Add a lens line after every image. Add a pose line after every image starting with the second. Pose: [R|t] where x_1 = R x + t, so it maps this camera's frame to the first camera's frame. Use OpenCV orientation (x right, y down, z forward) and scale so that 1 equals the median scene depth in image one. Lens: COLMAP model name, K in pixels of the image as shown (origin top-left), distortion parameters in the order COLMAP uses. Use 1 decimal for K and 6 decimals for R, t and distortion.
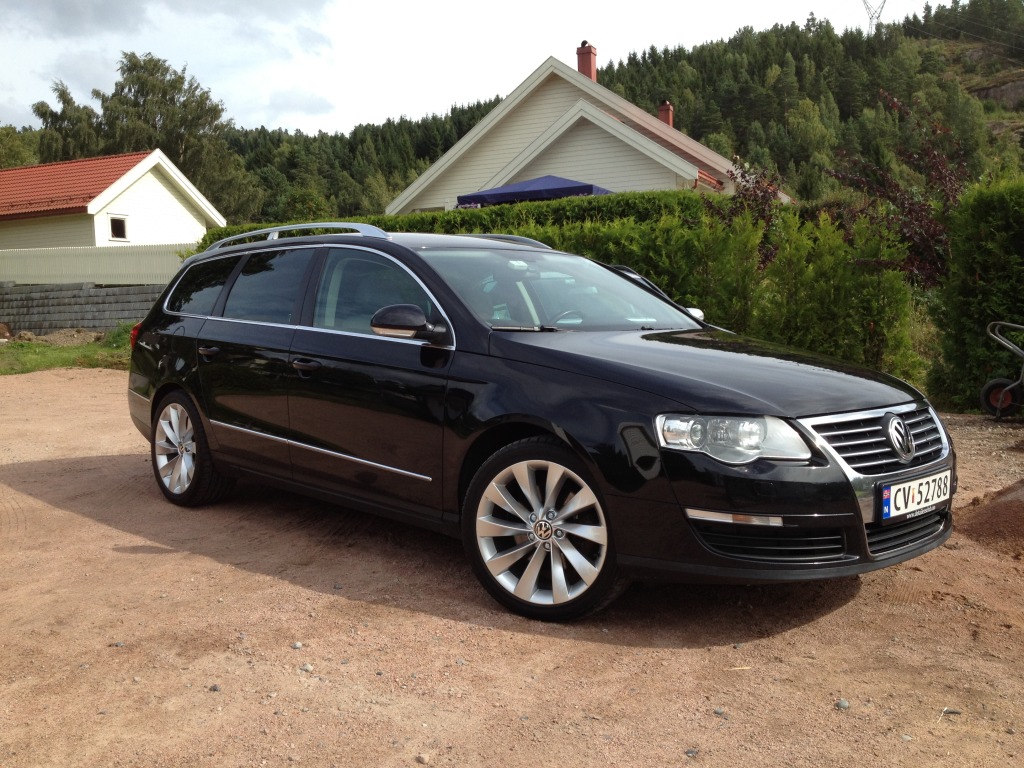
lens RADIAL K [[1022.5, 0, 512.0], [0, 1022.5, 384.0], [0, 0, 1]] dist [0.229208, -0.679768]
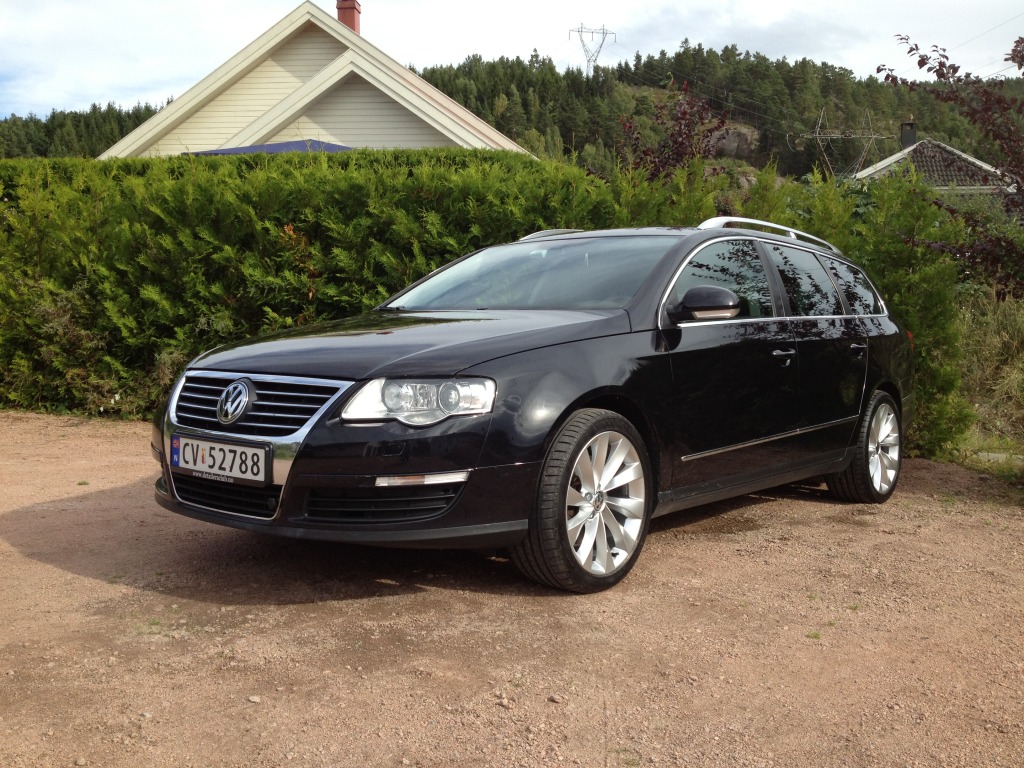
lens RADIAL K [[1021.6, 0, 493.9], [0, 1021.6, 385.2], [0, 0, 1]] dist [0.146121, -0.343622]
pose [[0.967364, 0.027123, 0.251936, -0.035860], [-0.022676, 0.999532, -0.020541, -0.020299], [-0.252375, 0.014158, 0.967526, 0.445503]]
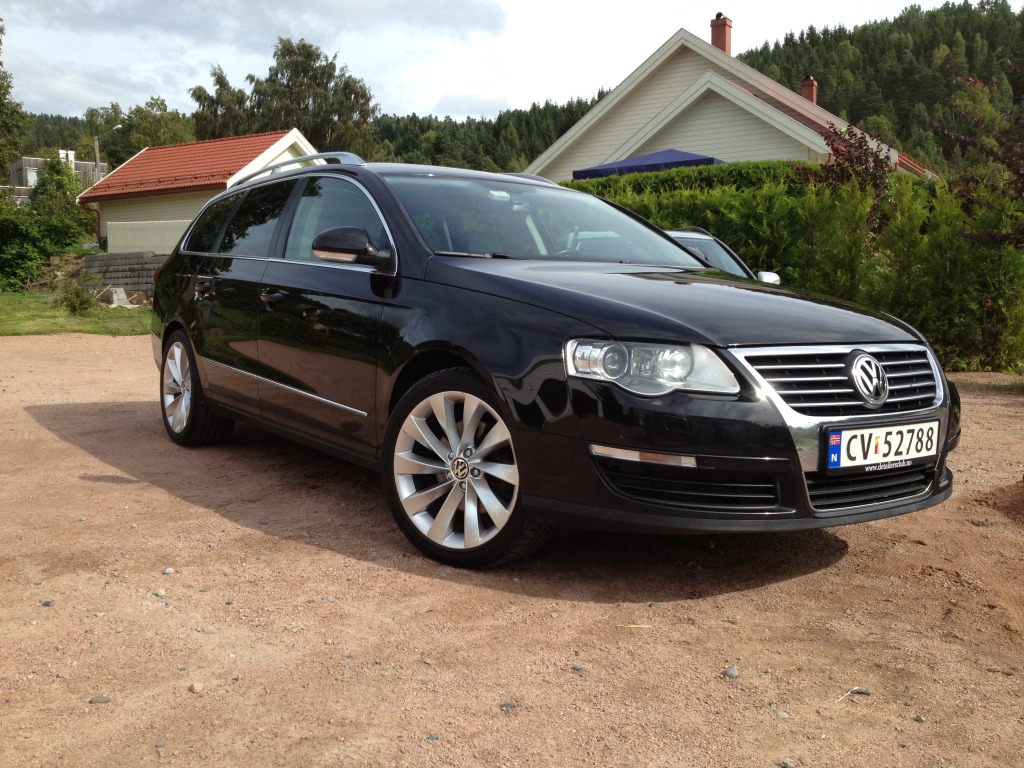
lens RADIAL K [[1021.6, 0, 493.9], [0, 1021.6, 385.2], [0, 0, 1]] dist [0.146121, -0.343622]
pose [[0.987568, 0.035234, -0.153193, 0.053173], [-0.033019, 0.999310, 0.016982, 0.014040], [0.153686, -0.011713, 0.988050, 0.029614]]
